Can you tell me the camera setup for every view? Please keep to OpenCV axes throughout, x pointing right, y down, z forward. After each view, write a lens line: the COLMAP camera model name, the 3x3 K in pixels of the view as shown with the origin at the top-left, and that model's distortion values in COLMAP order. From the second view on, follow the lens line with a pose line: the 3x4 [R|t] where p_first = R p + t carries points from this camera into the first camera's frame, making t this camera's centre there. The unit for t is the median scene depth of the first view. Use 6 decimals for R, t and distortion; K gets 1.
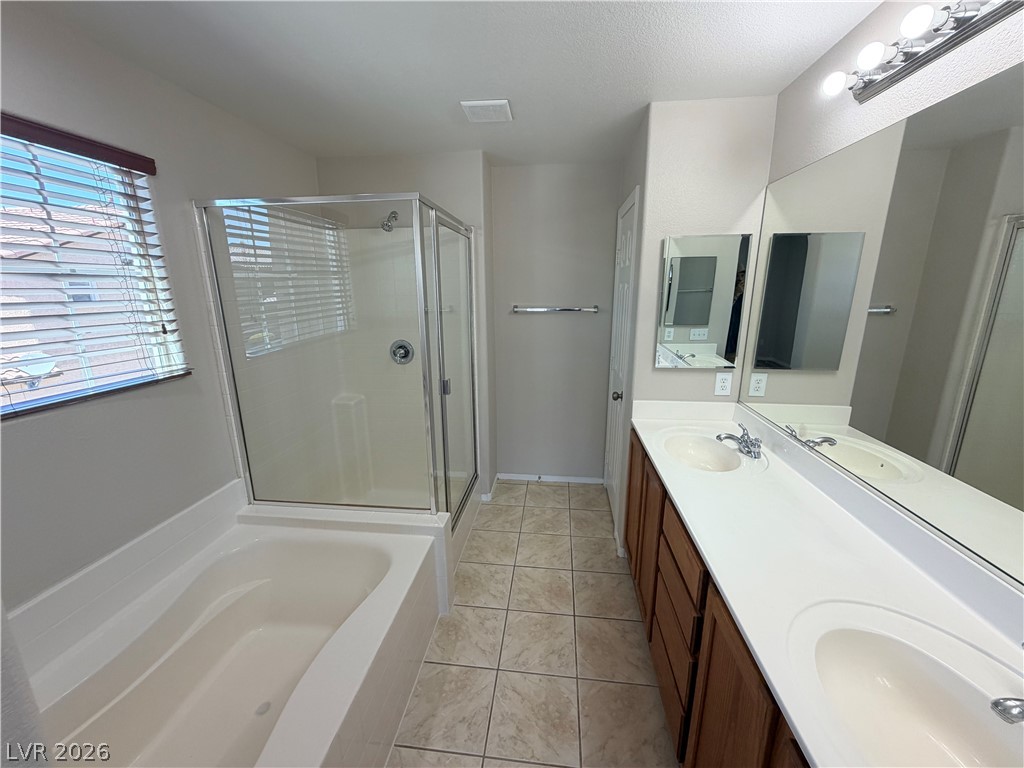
lens RADIAL K [[409.1, 0, 510.3], [0, 409.1, 384.8], [0, 0, 1]] dist [0.000051, 0.000377]
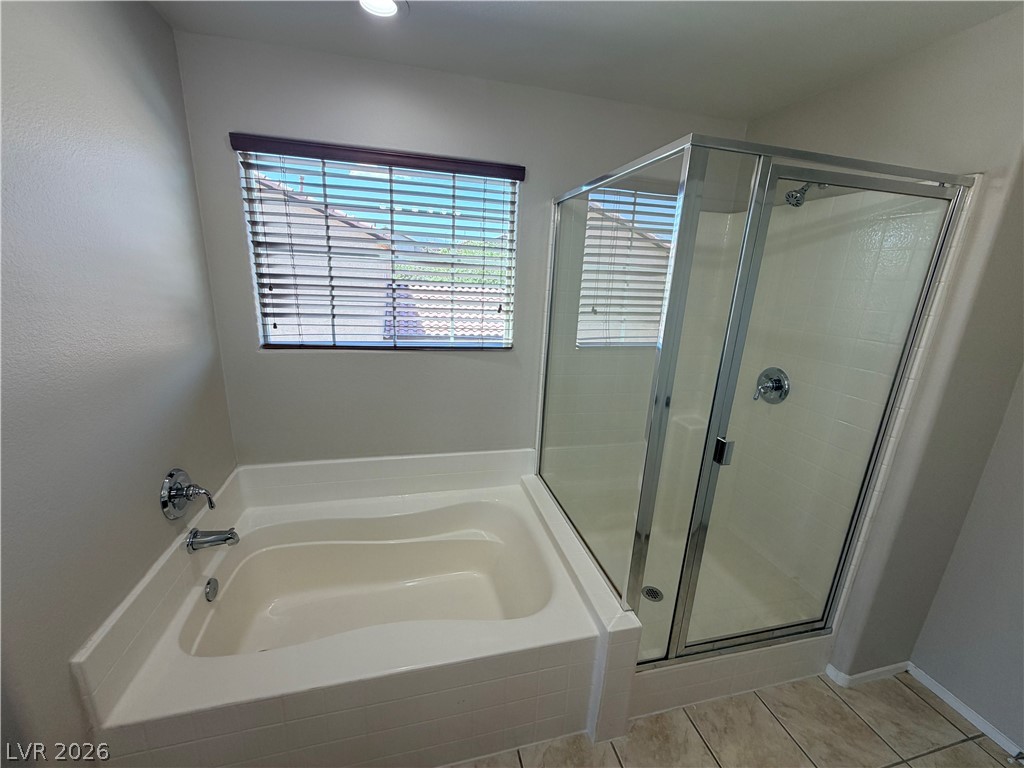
lens RADIAL K [[409.1, 0, 510.3], [0, 409.1, 384.8], [0, 0, 1]] dist [0.000051, 0.000377]
pose [[0.350760, 0.271014, -0.896392, 0.266655], [-0.265985, 0.946618, 0.182119, -0.123274], [0.897897, 0.174547, 0.404121, 0.460935]]
